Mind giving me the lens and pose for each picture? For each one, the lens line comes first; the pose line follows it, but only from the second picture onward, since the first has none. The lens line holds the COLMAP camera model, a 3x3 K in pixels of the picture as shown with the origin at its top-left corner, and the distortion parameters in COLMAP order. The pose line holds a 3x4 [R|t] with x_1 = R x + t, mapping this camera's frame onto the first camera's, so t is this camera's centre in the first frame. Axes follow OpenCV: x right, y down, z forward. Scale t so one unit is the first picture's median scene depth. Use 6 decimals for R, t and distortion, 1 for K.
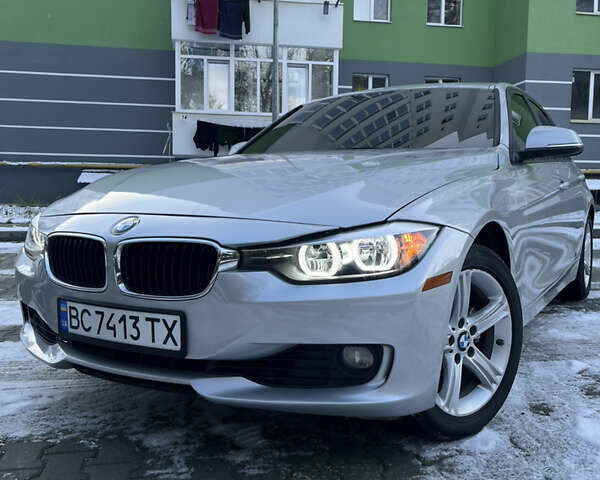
lens RADIAL K [[623.0, 0, 300.0], [0, 623.0, 240.0], [0, 0, 1]] dist [0.027240, 0.001545]
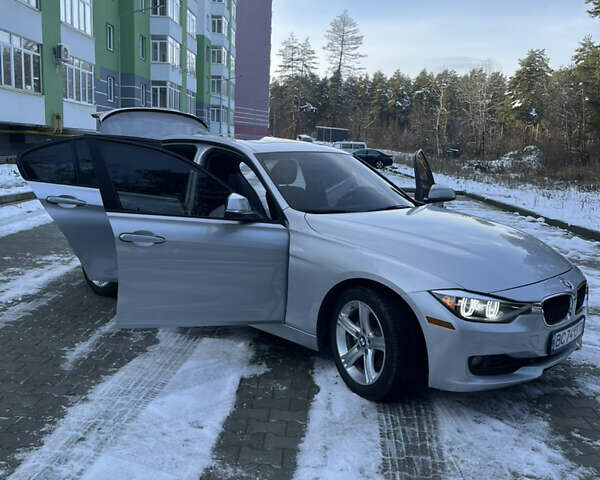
lens RADIAL K [[623.0, 0, 300.0], [0, 623.0, 240.0], [0, 0, 1]] dist [0.027240, 0.001545]
pose [[0.184736, -0.156679, 0.970219, -2.022713], [0.036161, 0.987626, 0.152604, -0.424817], [-0.982123, 0.006892, 0.188115, 1.276818]]
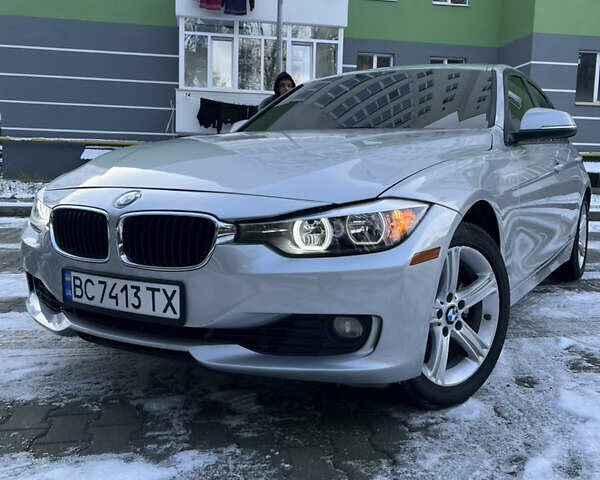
lens RADIAL K [[623.0, 0, 300.0], [0, 623.0, 240.0], [0, 0, 1]] dist [0.027240, 0.001545]
pose [[0.999900, 0.013533, -0.004198, 0.011203], [-0.013389, 0.999377, 0.032670, 0.006104], [0.004638, -0.032610, 0.999457, -0.034861]]
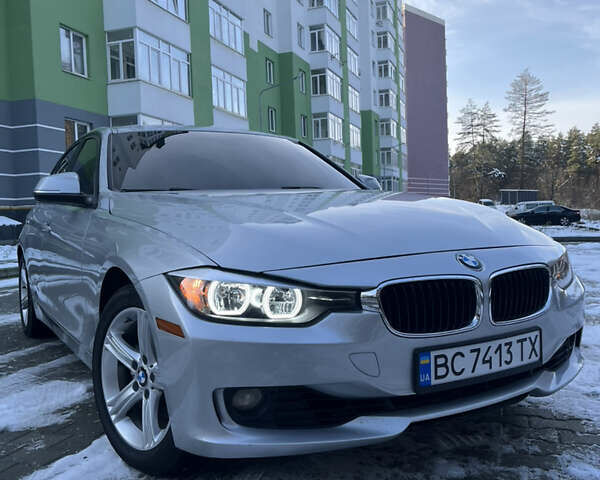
lens RADIAL K [[623.0, 0, 300.0], [0, 623.0, 240.0], [0, 0, 1]] dist [0.027240, 0.001545]
pose [[0.474152, -0.056844, 0.878606, -1.167719], [0.108216, 0.994110, 0.005917, -0.084469], [-0.873767, 0.092274, 0.477511, 0.662007]]
